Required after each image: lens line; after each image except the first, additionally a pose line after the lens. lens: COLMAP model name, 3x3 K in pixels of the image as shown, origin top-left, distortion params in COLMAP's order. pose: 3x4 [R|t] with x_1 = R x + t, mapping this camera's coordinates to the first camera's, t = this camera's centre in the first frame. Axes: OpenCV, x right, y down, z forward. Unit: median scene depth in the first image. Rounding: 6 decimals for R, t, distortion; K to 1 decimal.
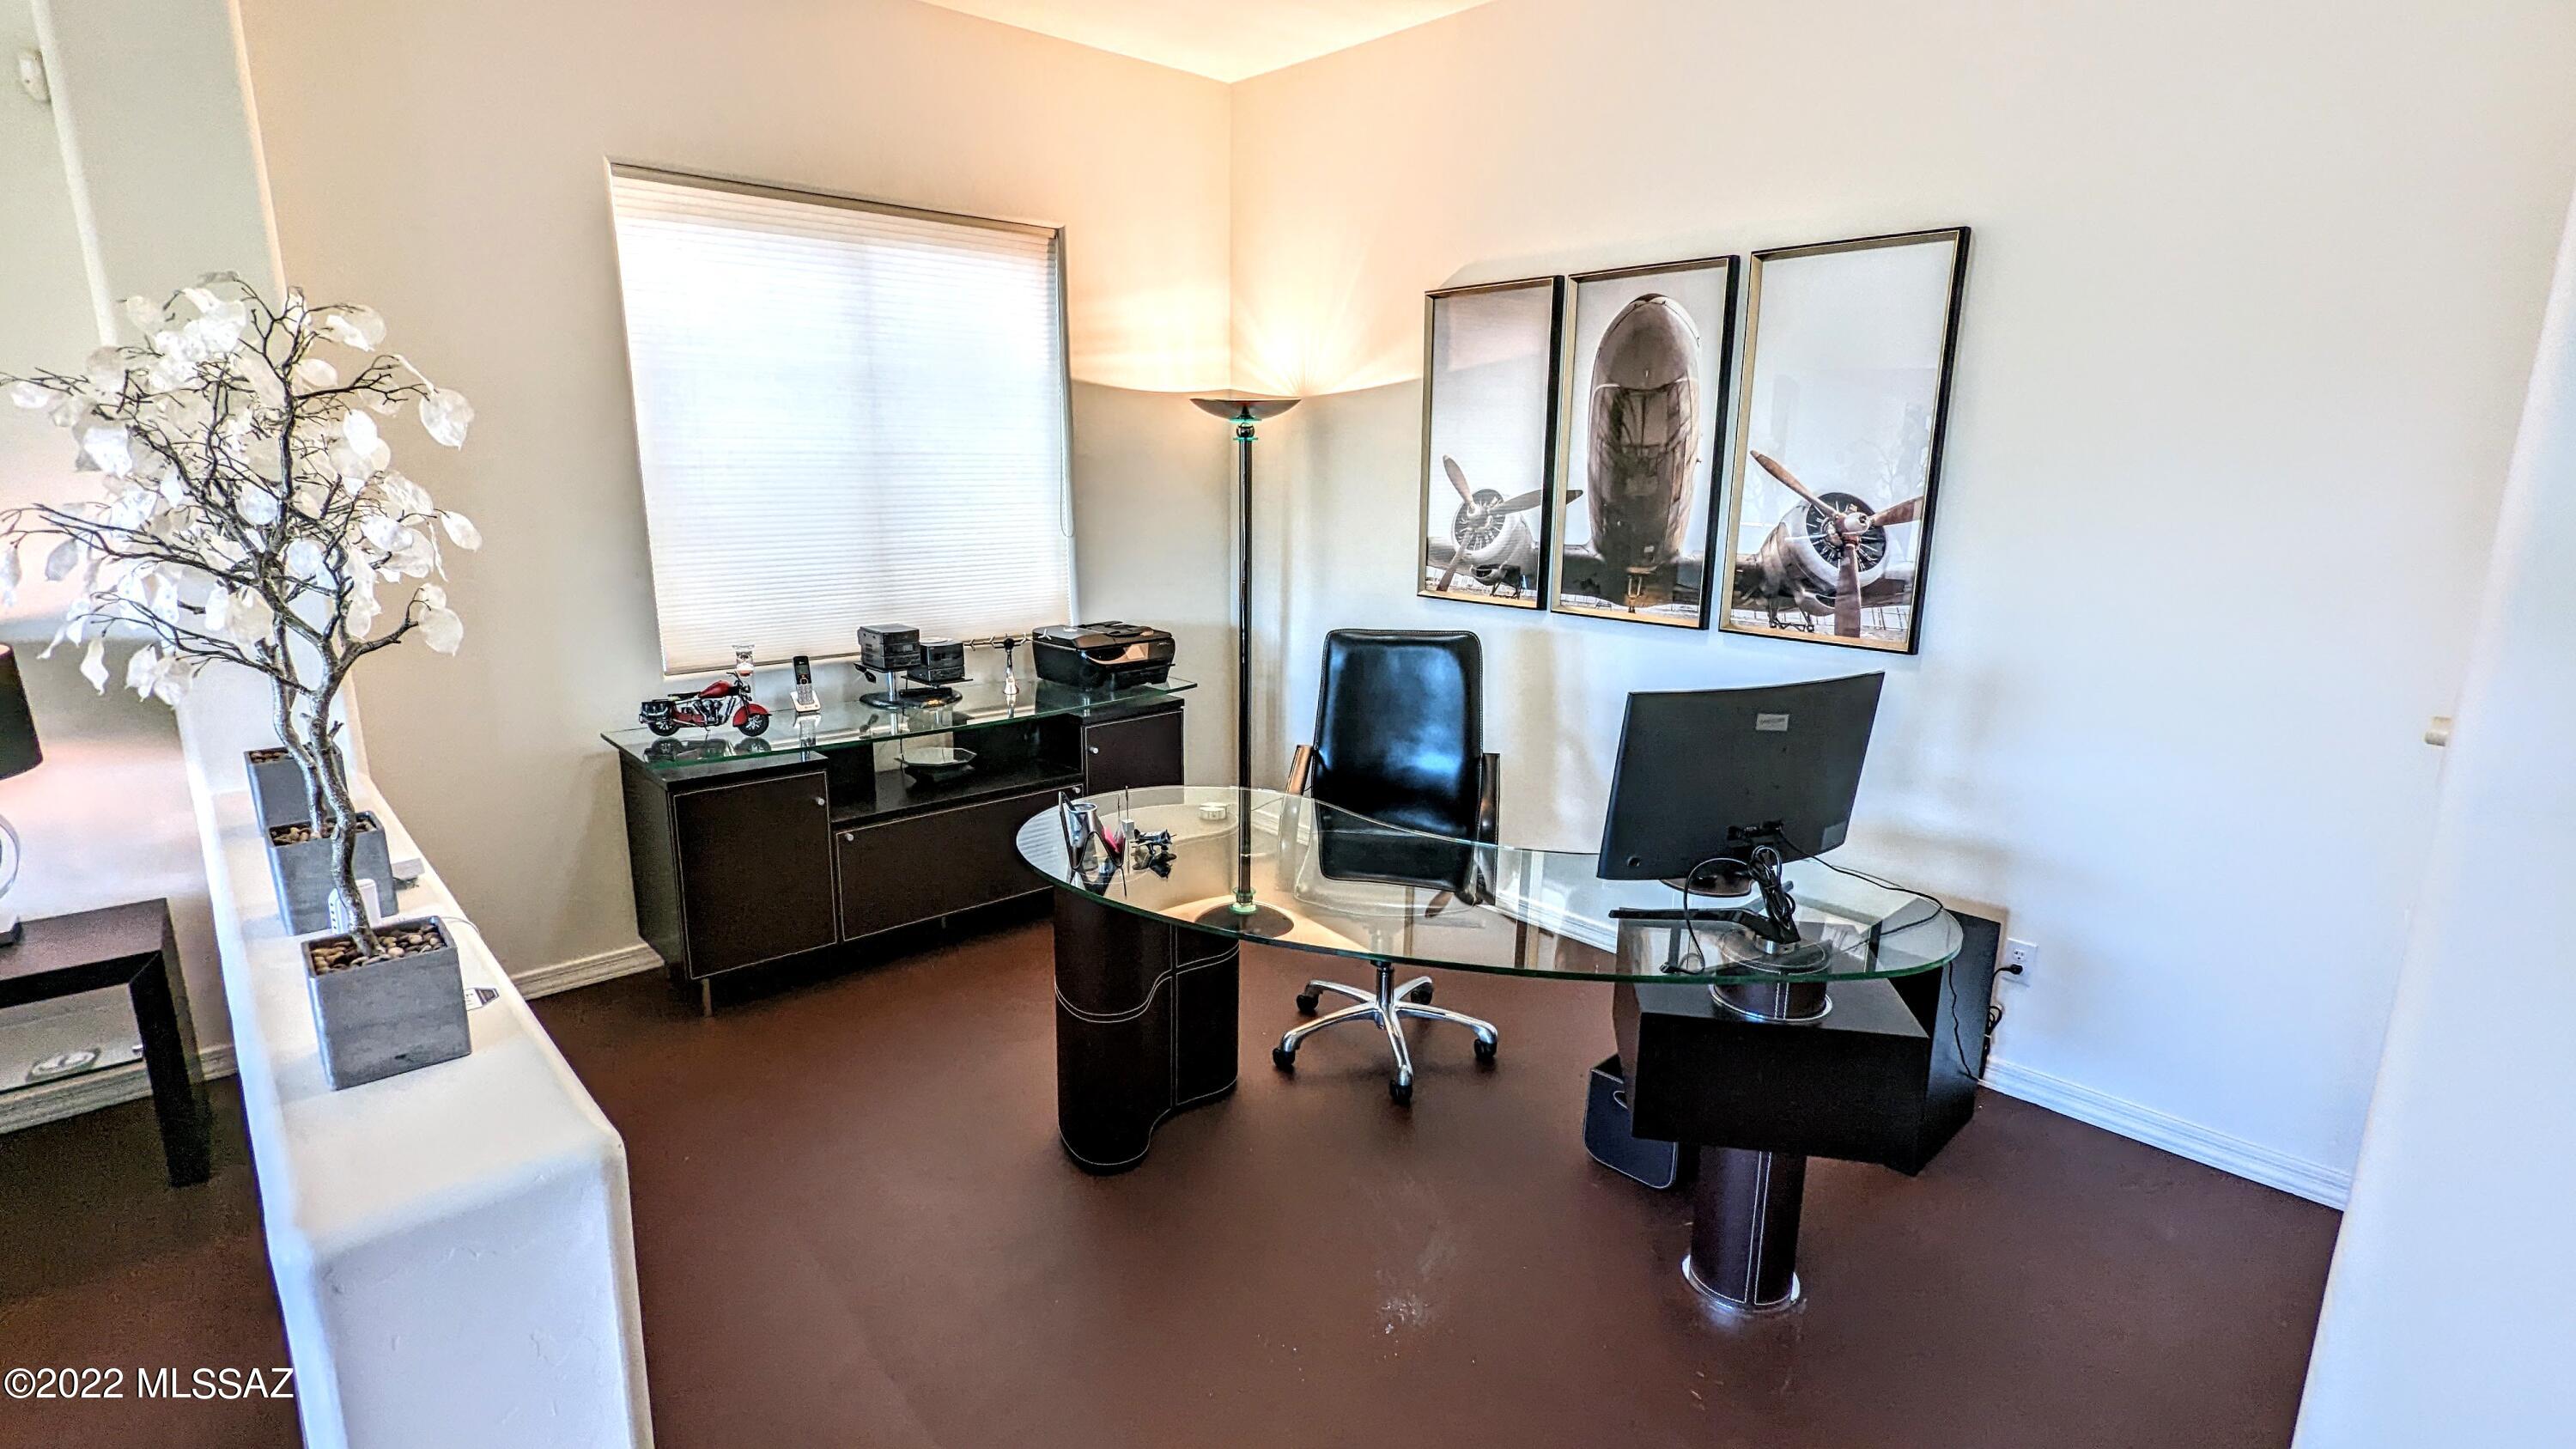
lens RADIAL K [[1209.8, 0, 1271.2], [0, 1209.8, 732.5], [0, 0, 1]] dist [-0.003566, 0.002080]
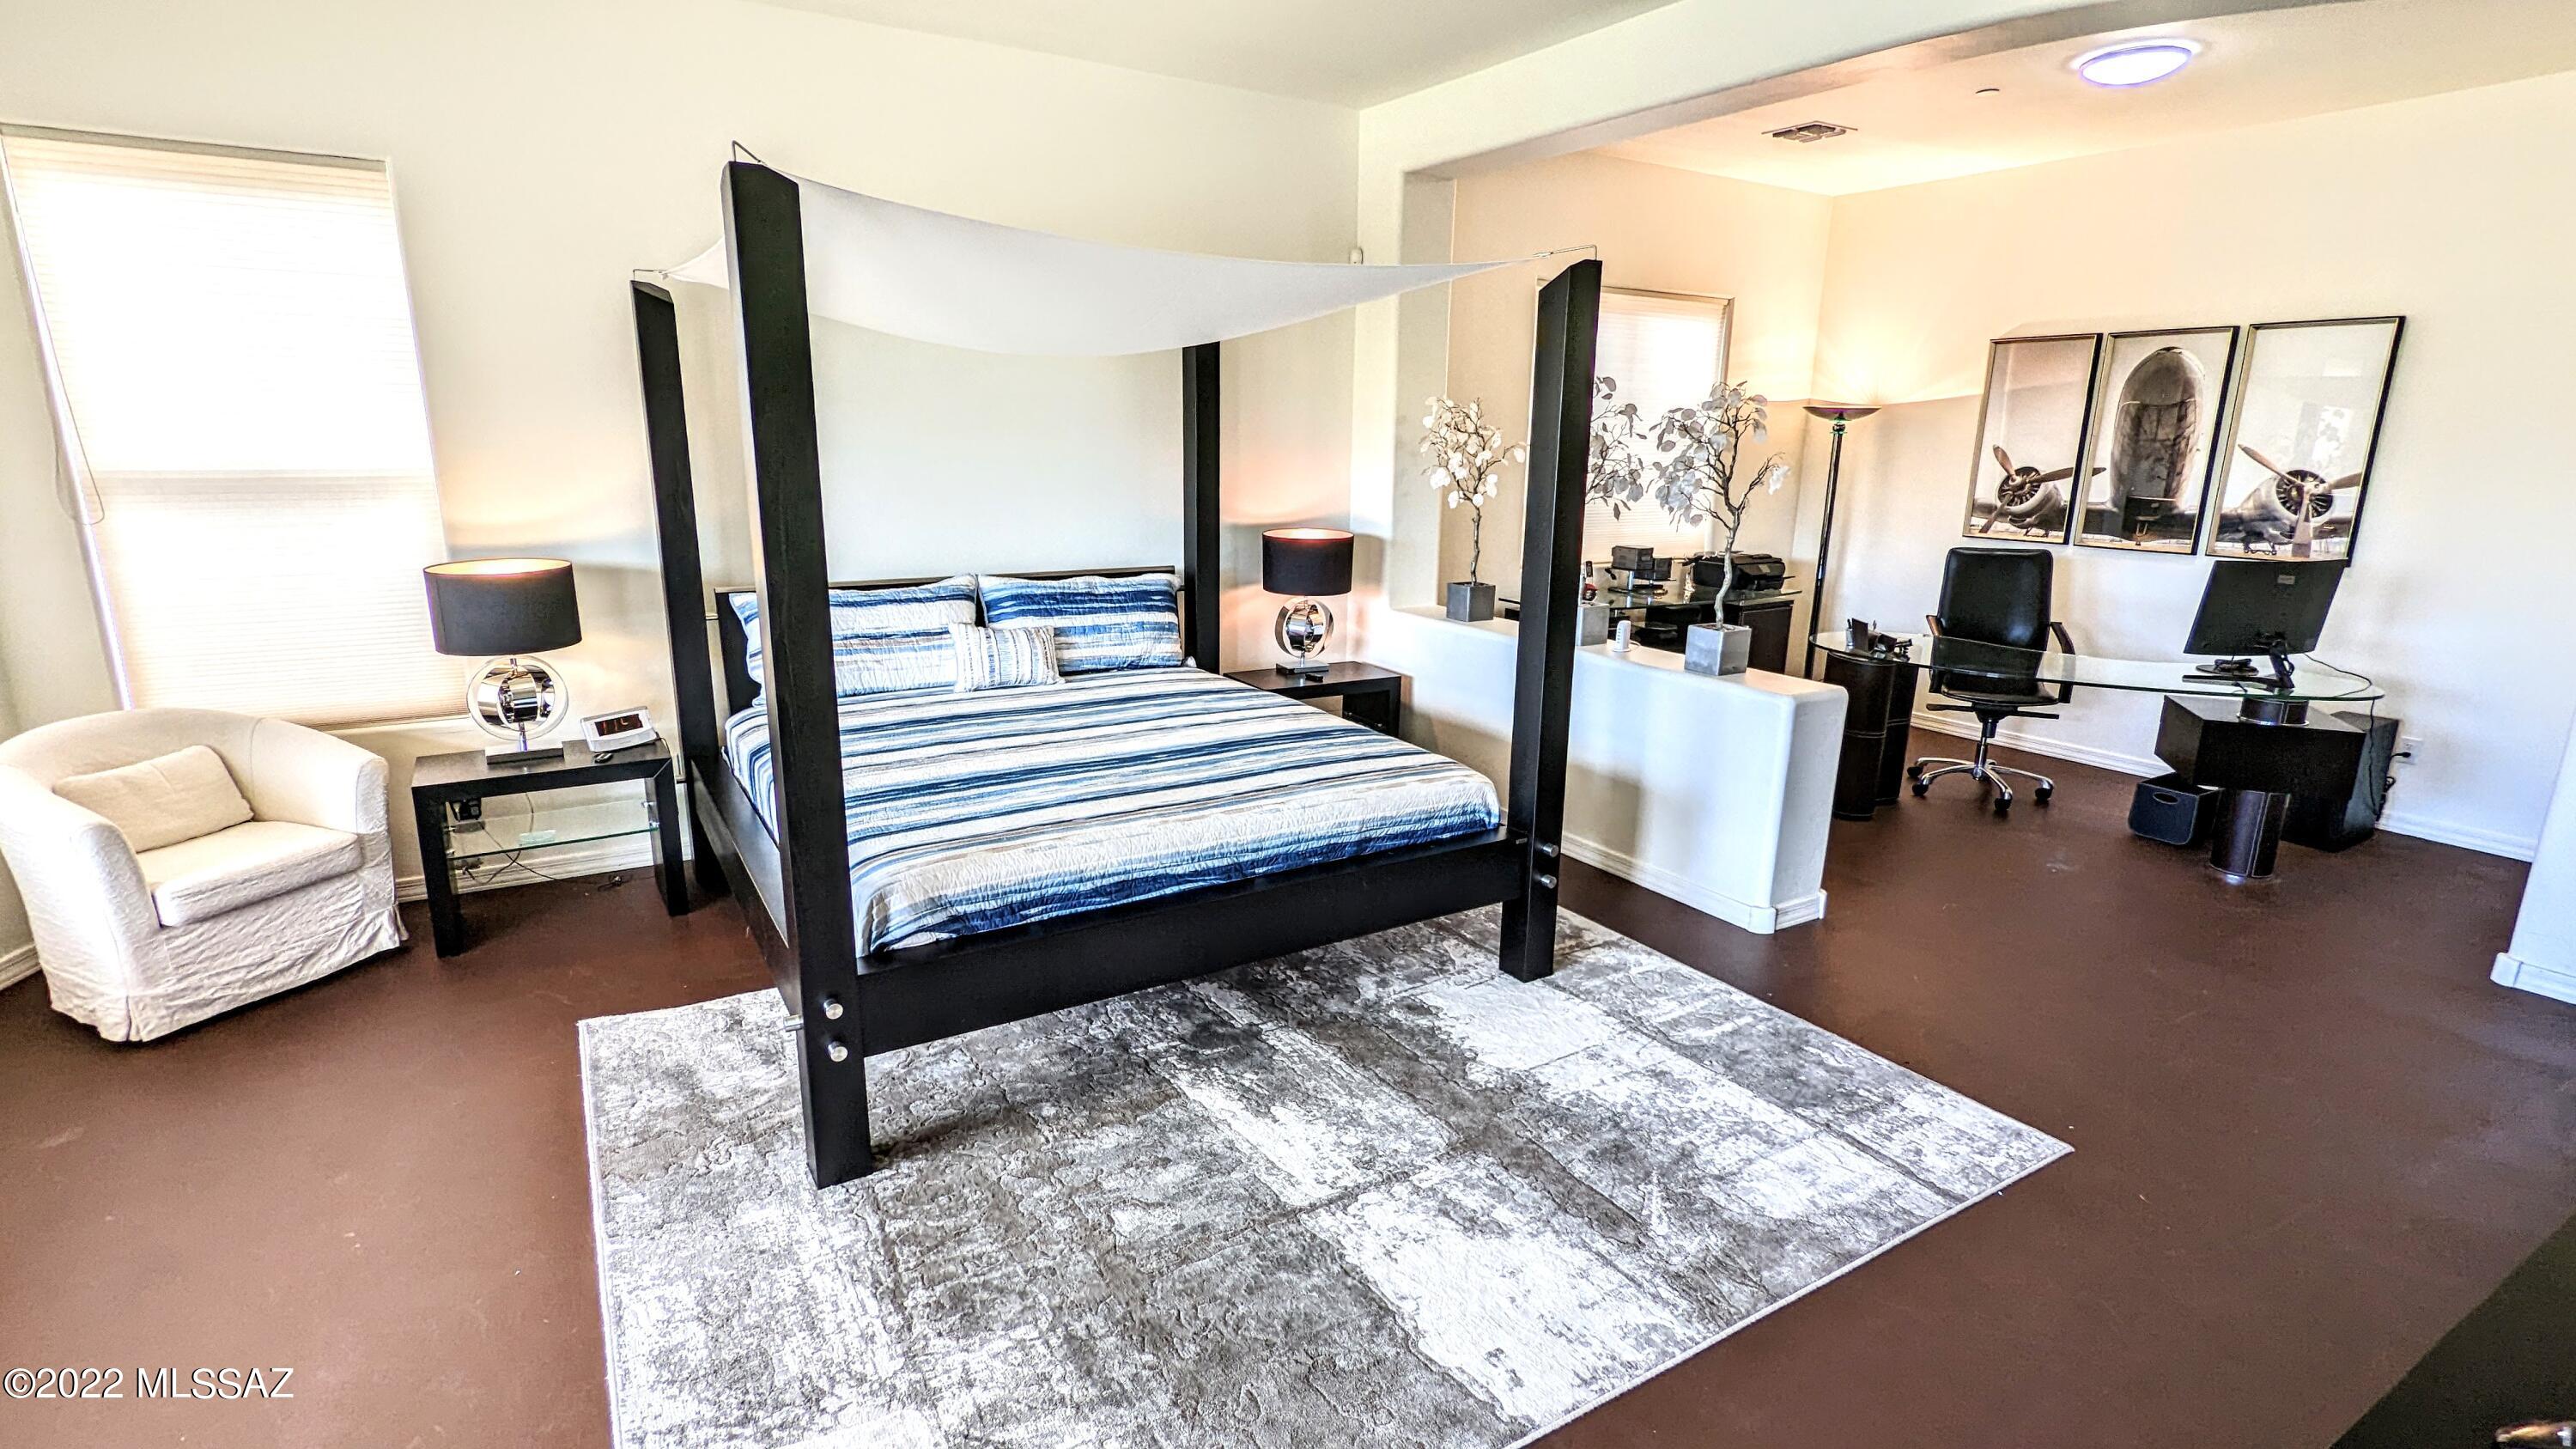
lens RADIAL K [[1209.8, 0, 1269.8], [0, 1209.8, 735.2], [0, 0, 1]] dist [-0.003566, 0.002080]
pose [[0.981616, 0.051344, -0.183832, -0.548245], [-0.048460, 0.998622, 0.020150, 0.184200], [0.184614, -0.010871, 0.982751, -0.822620]]
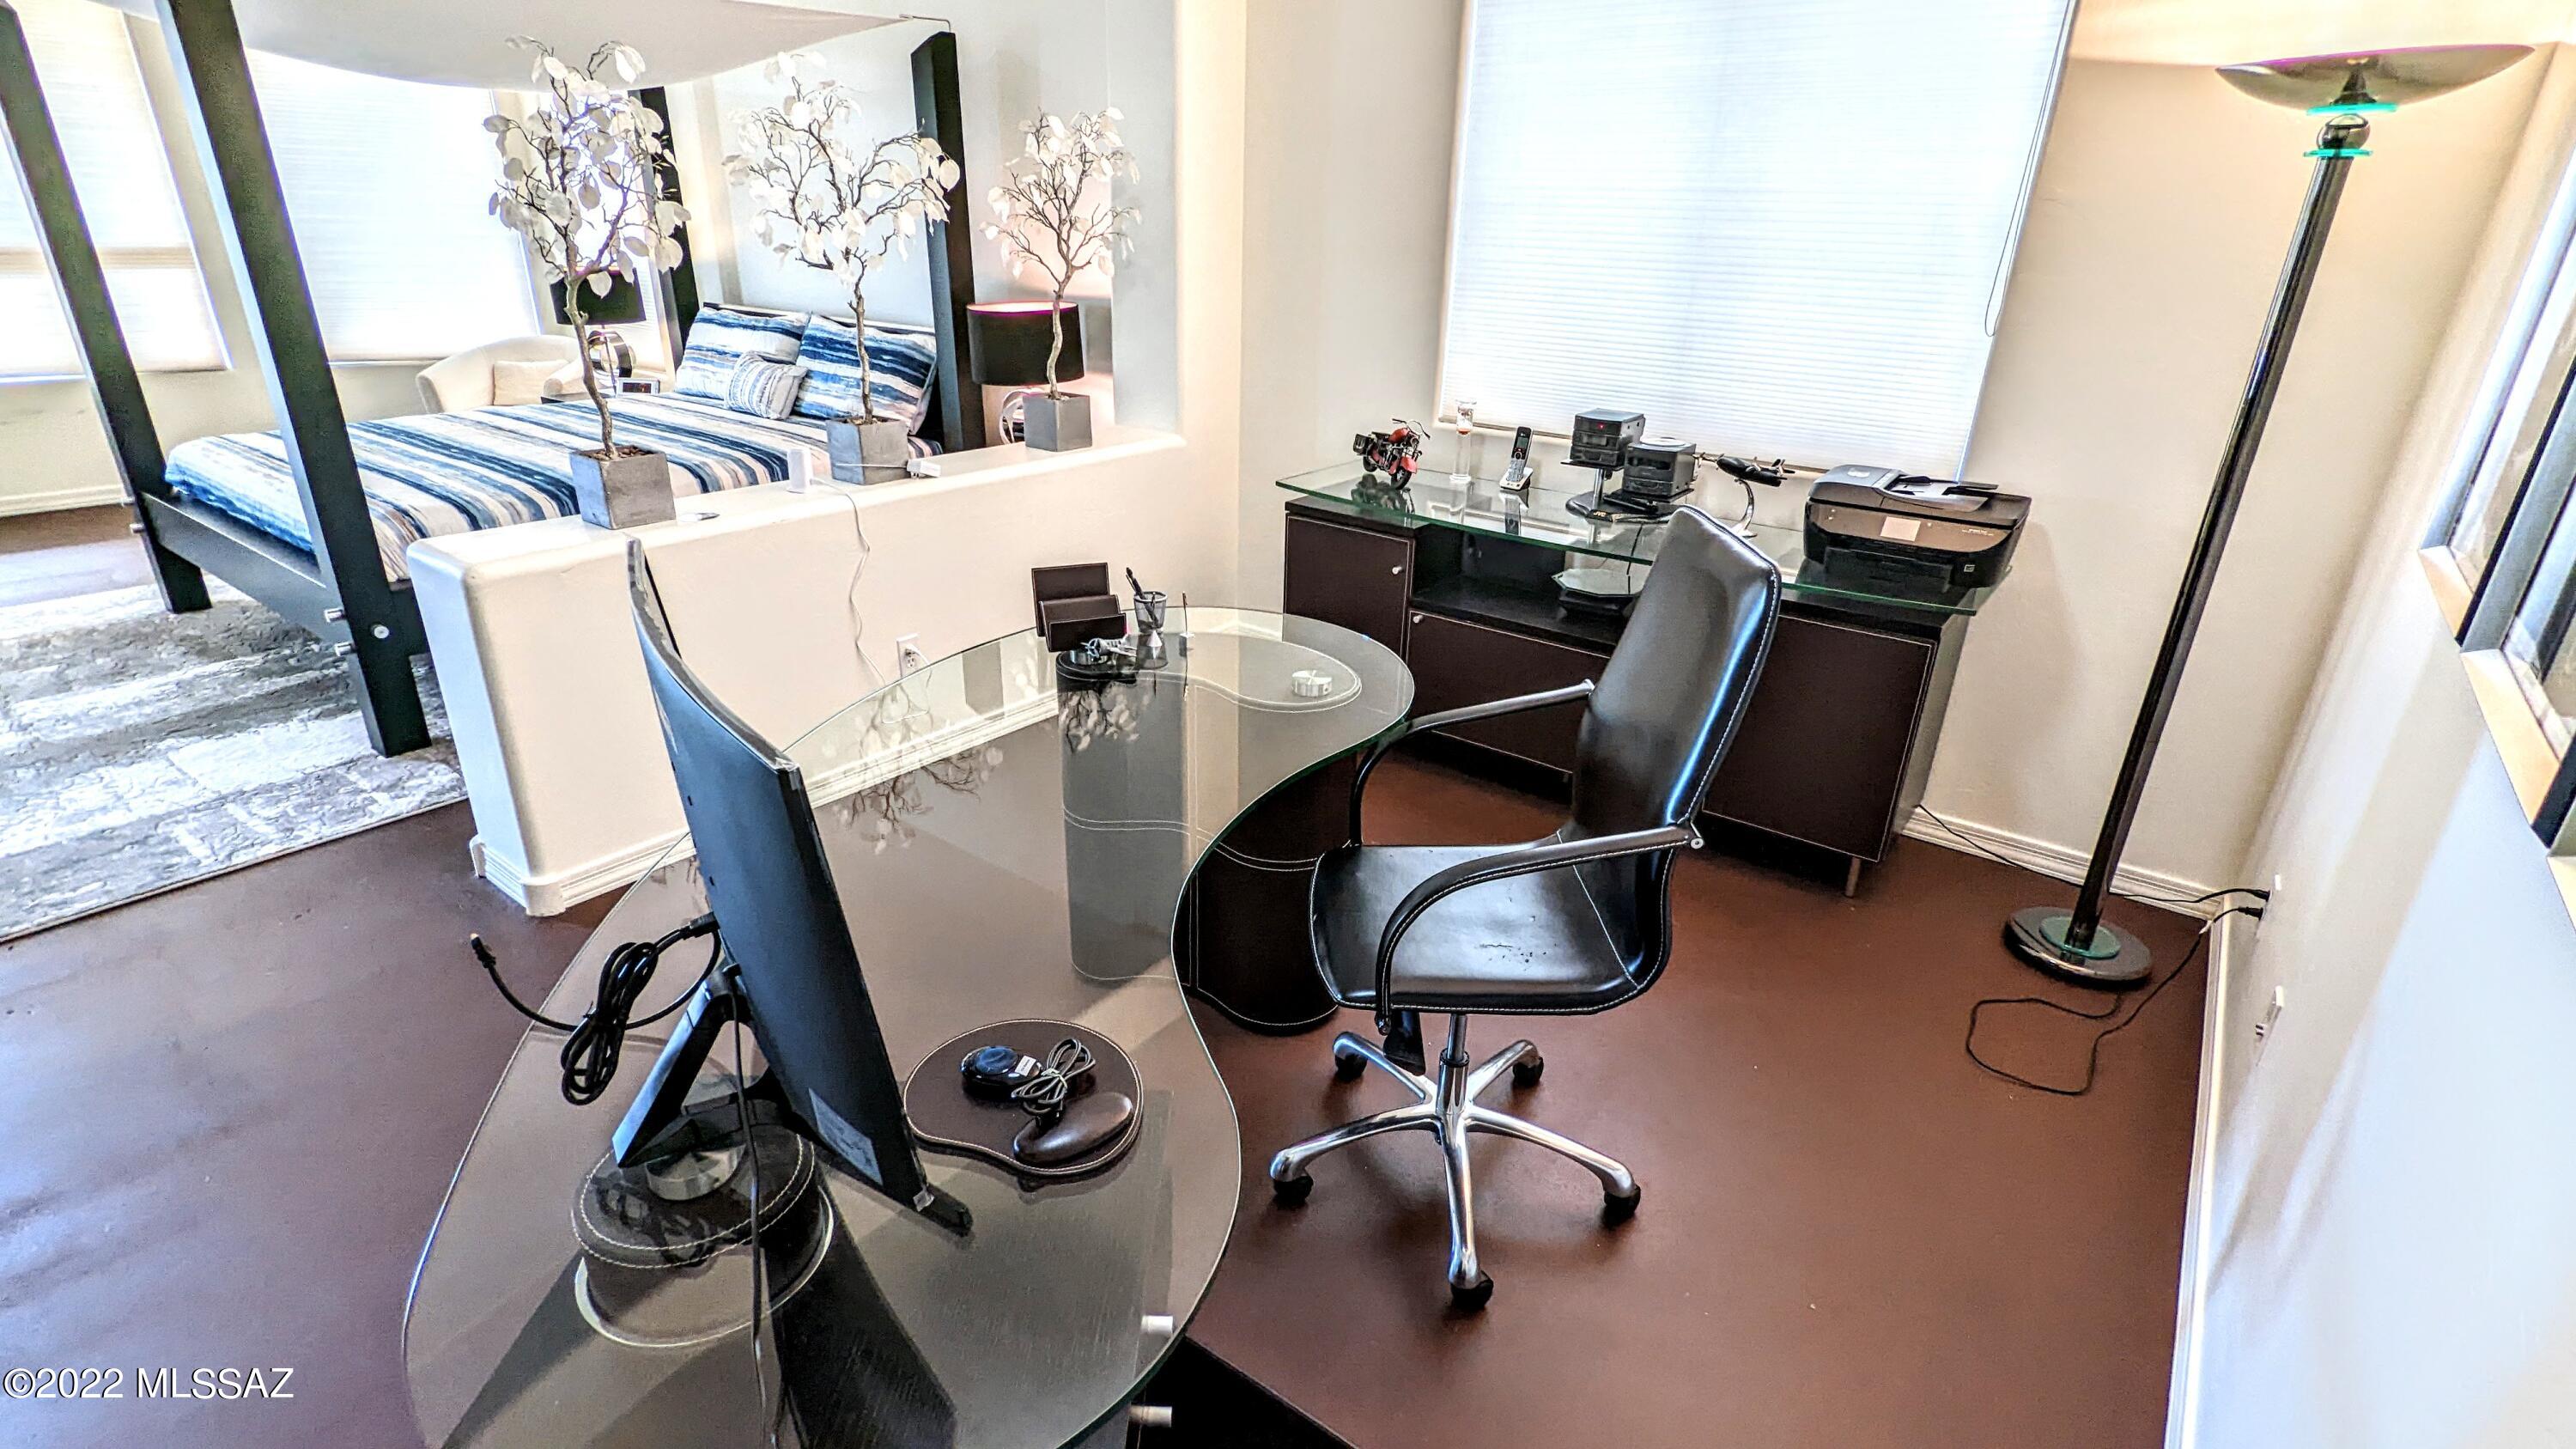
lens RADIAL K [[1209.8, 0, 1284.0], [0, 1209.8, 733.4], [0, 0, 1]] dist [-0.003566, 0.002080]
pose [[0.187605, 0.385520, -0.903426, 0.521455], [-0.245928, 0.908898, 0.336785, -0.125059], [0.950959, 0.158995, 0.265324, 0.680820]]
